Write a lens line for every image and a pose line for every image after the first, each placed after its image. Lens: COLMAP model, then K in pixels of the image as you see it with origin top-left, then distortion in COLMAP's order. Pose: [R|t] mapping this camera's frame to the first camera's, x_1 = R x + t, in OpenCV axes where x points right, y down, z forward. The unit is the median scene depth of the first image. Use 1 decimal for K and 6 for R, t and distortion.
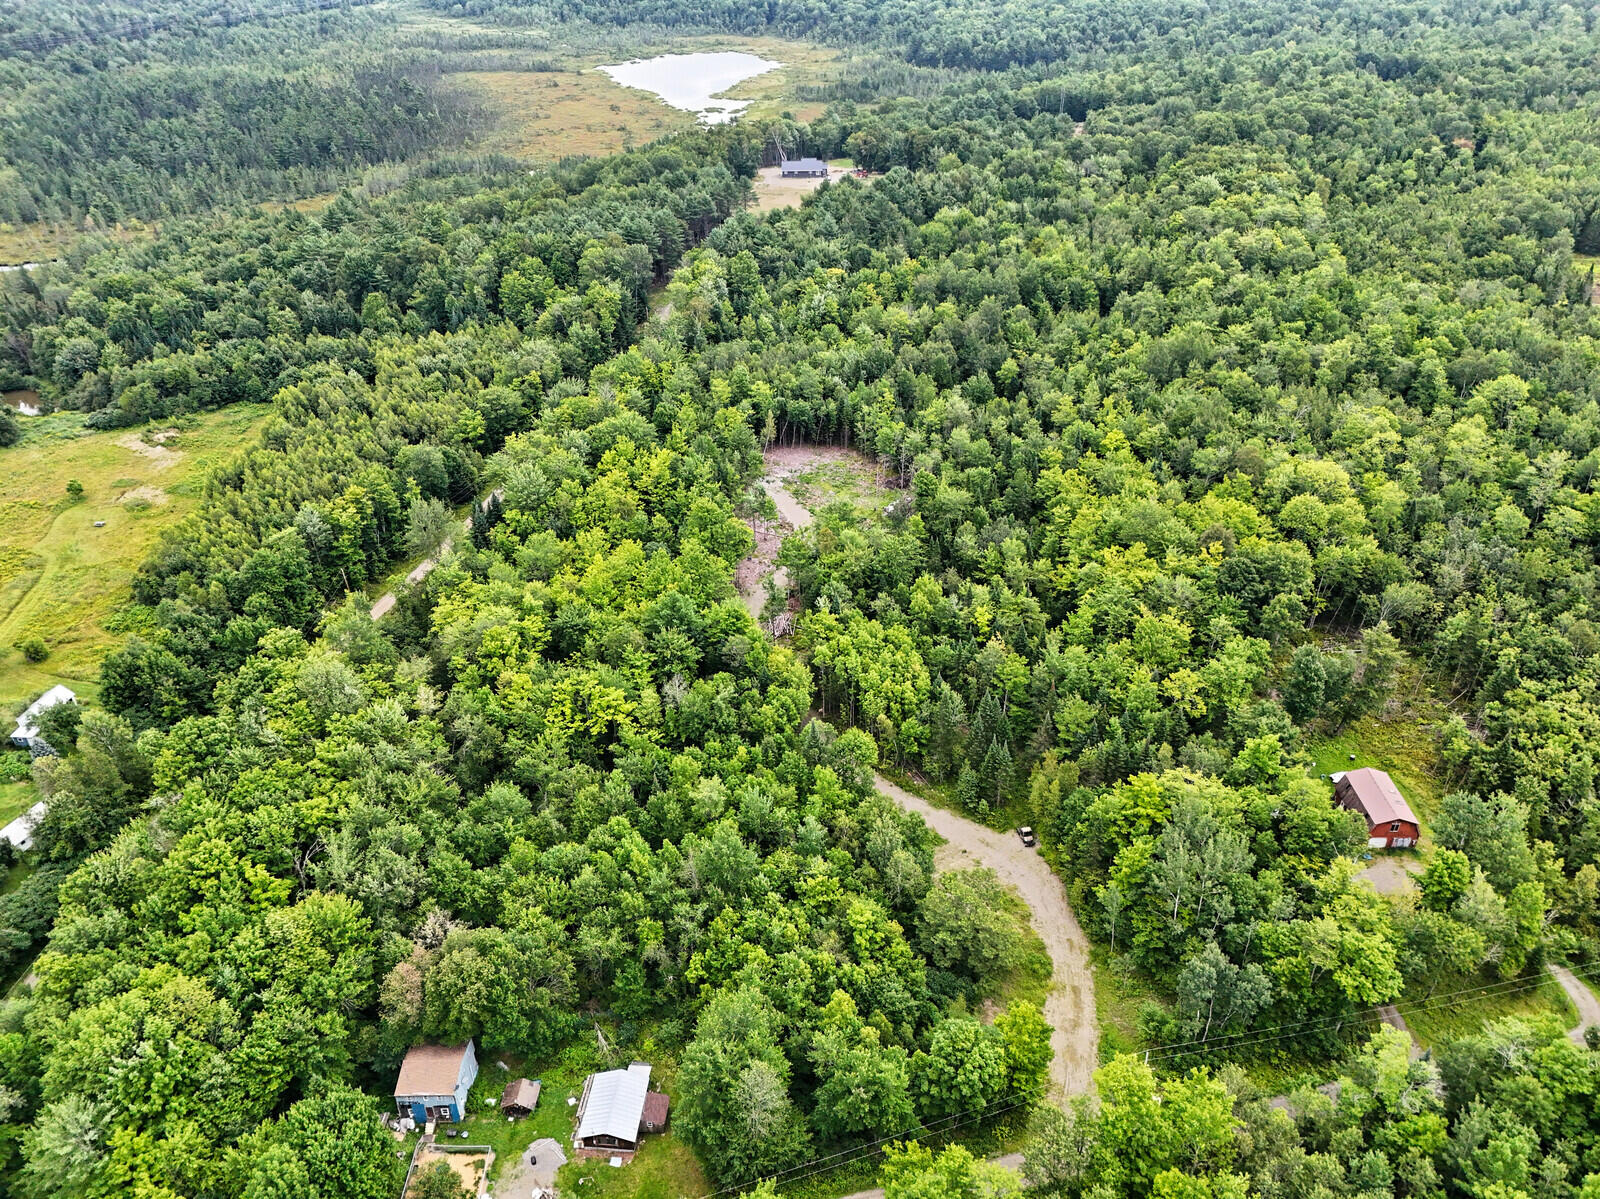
lens RADIAL K [[1151.6, 0, 800.0], [0, 1151.6, 599.5], [0, 0, 1]] dist [0.058216, -0.050748]
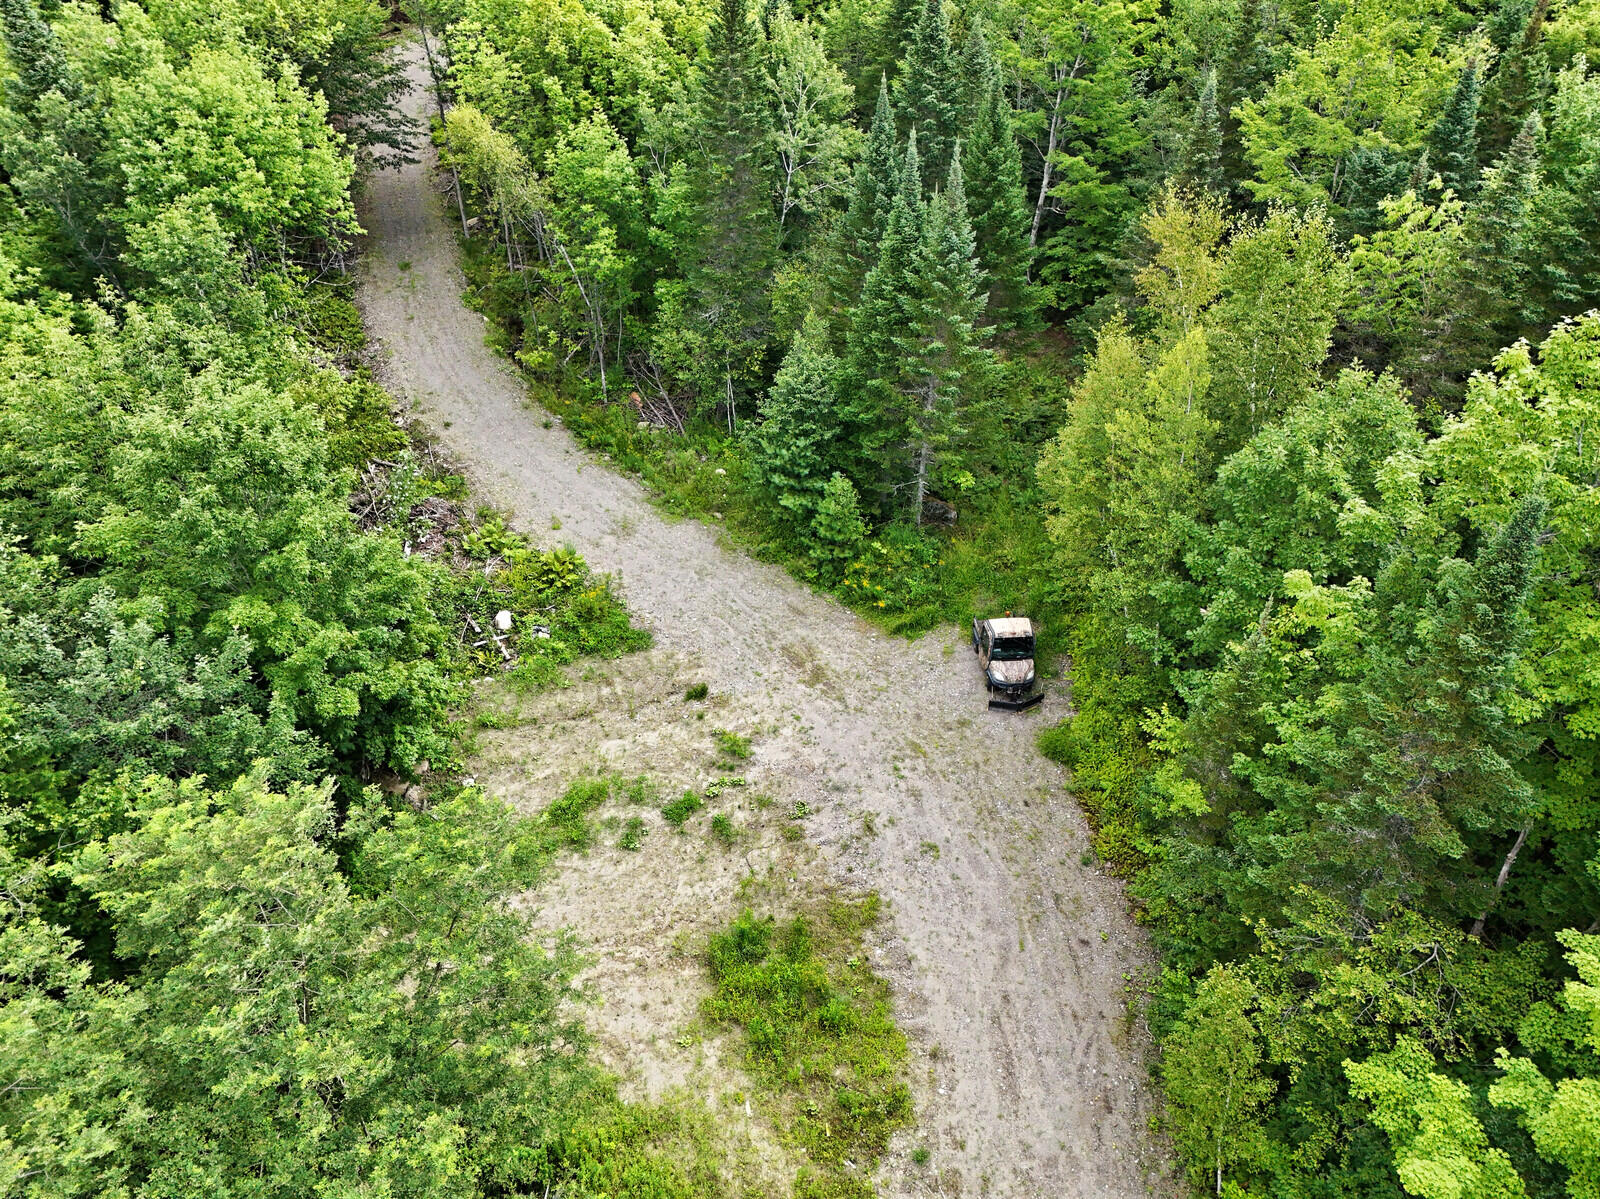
lens RADIAL K [[1151.6, 0, 800.0], [0, 1151.6, 599.5], [0, 0, 1]] dist [0.058216, -0.050748]
pose [[0.983462, 0.114380, -0.140426, 0.160020], [-0.097633, 0.987856, 0.120868, 0.147767], [0.152546, -0.105159, 0.982686, 0.678377]]
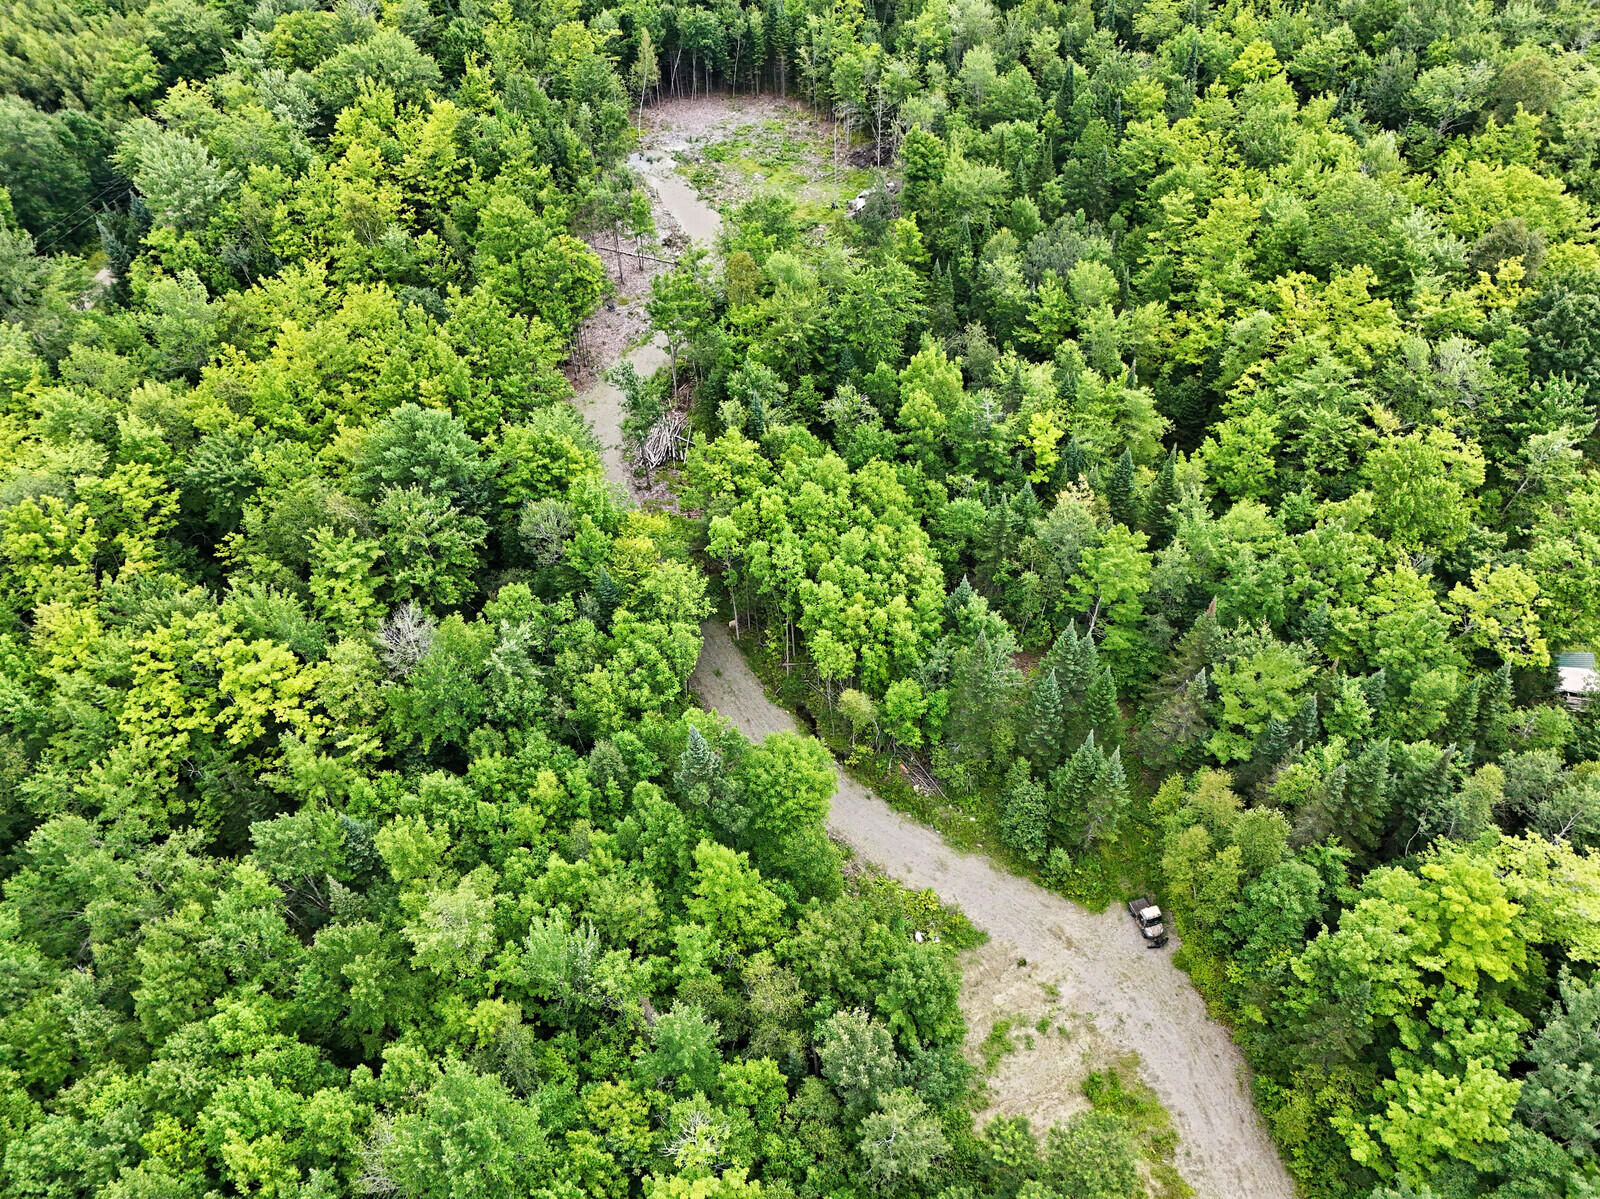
lens RADIAL K [[1151.6, 0, 800.0], [0, 1151.6, 599.5], [0, 0, 1]] dist [0.058216, -0.050748]
pose [[0.999170, -0.037319, 0.016356, 0.040082], [0.031890, 0.966104, 0.256175, -0.046966], [-0.025362, -0.255441, 0.966492, 0.487975]]
